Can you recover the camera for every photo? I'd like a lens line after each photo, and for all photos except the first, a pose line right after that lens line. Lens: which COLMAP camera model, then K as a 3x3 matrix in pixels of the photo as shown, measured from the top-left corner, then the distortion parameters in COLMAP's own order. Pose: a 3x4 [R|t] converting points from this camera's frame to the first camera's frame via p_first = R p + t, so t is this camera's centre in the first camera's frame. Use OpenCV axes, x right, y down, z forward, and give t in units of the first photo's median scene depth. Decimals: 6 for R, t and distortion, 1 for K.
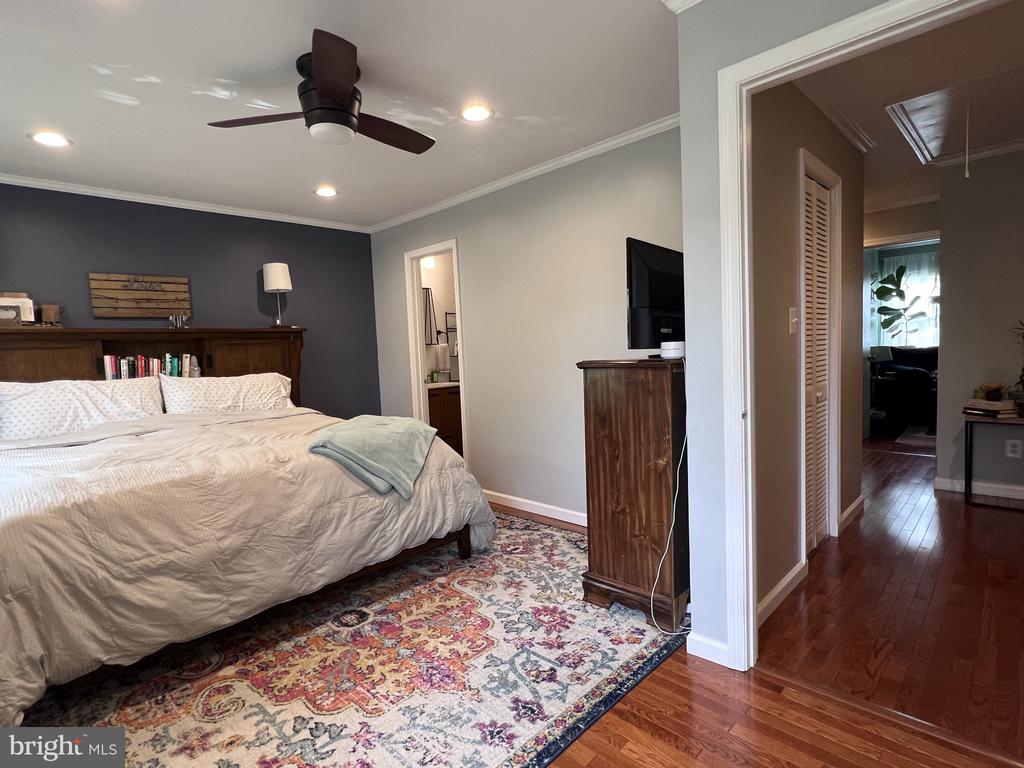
lens RADIAL K [[519.3, 0, 512.1], [0, 519.3, 382.5], [0, 0, 1]] dist [-0.001792, 0.002135]
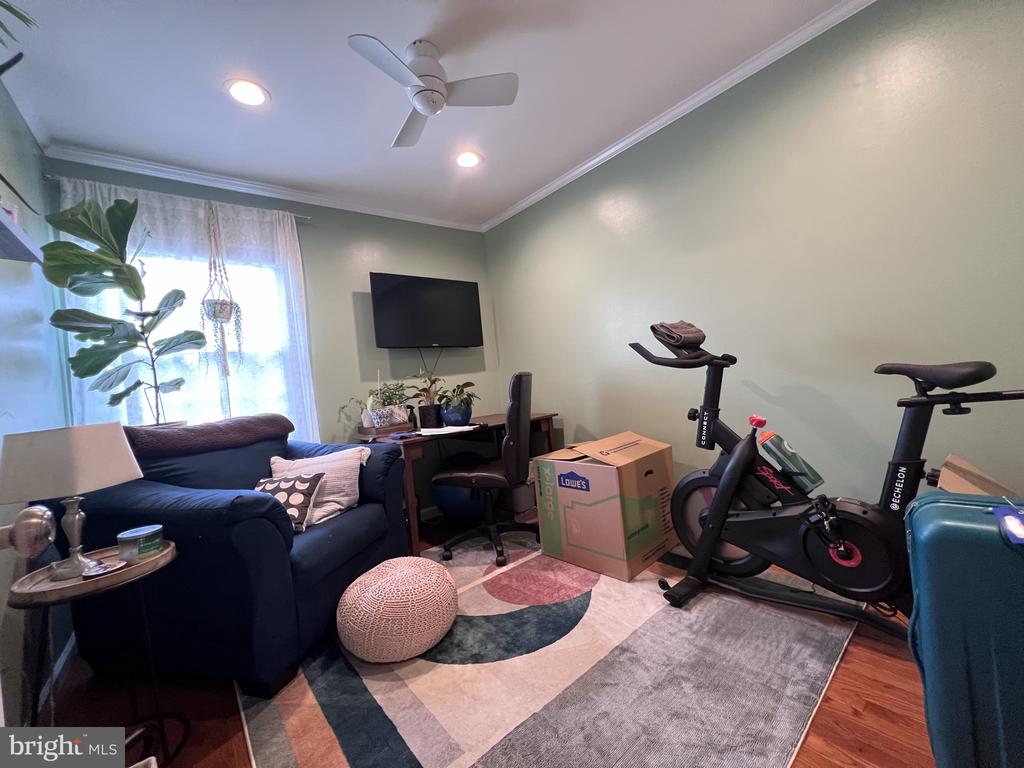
lens RADIAL K [[408.5, 0, 512.9], [0, 408.5, 381.8], [0, 0, 1]] dist [0.001874, -0.000689]
pose [[0.120695, 0.038463, 0.991944, 0.833927], [0.155901, 0.986115, -0.057206, -0.073668], [-0.980371, 0.161550, 0.113022, 1.189440]]
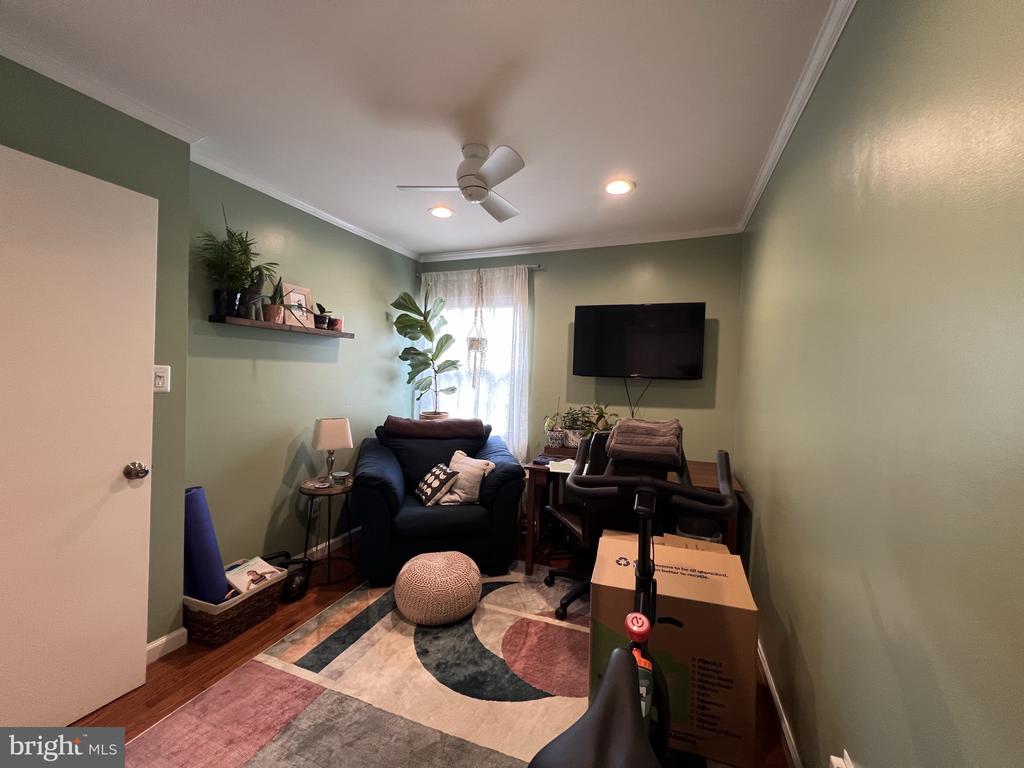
lens RADIAL K [[408.5, 0, 513.6], [0, 408.5, 383.5], [0, 0, 1]] dist [0.001874, -0.000689]
pose [[0.917083, 0.069010, 0.392679, 1.078224], [-0.050073, 0.997044, -0.058279, -0.136981], [-0.395540, 0.033784, 0.917827, 0.842201]]
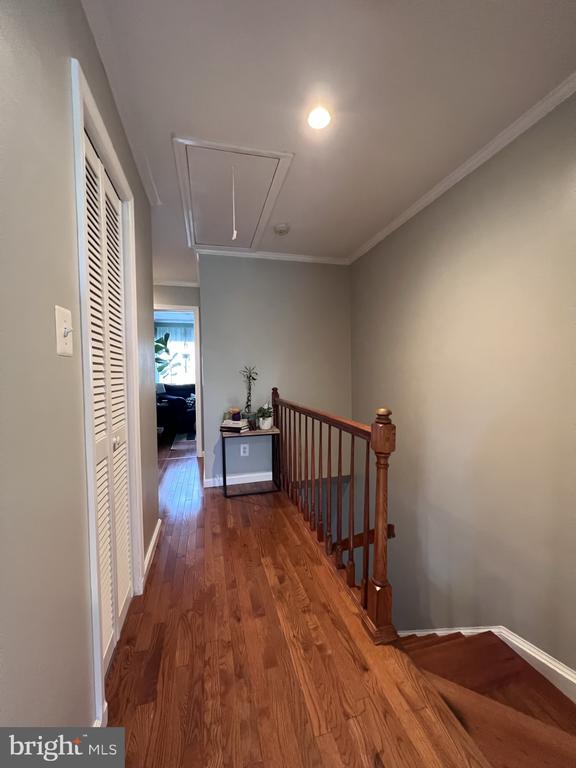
lens RADIAL K [[306.4, 0, 286.4], [0, 306.4, 384.7], [0, 0, 1]] dist [0.001874, -0.000689]
pose [[0.511481, 0.004434, 0.859283, 0.213171], [0.053291, 0.997898, -0.036870, -0.020840], [-0.857641, 0.064650, 0.510170, 0.354369]]
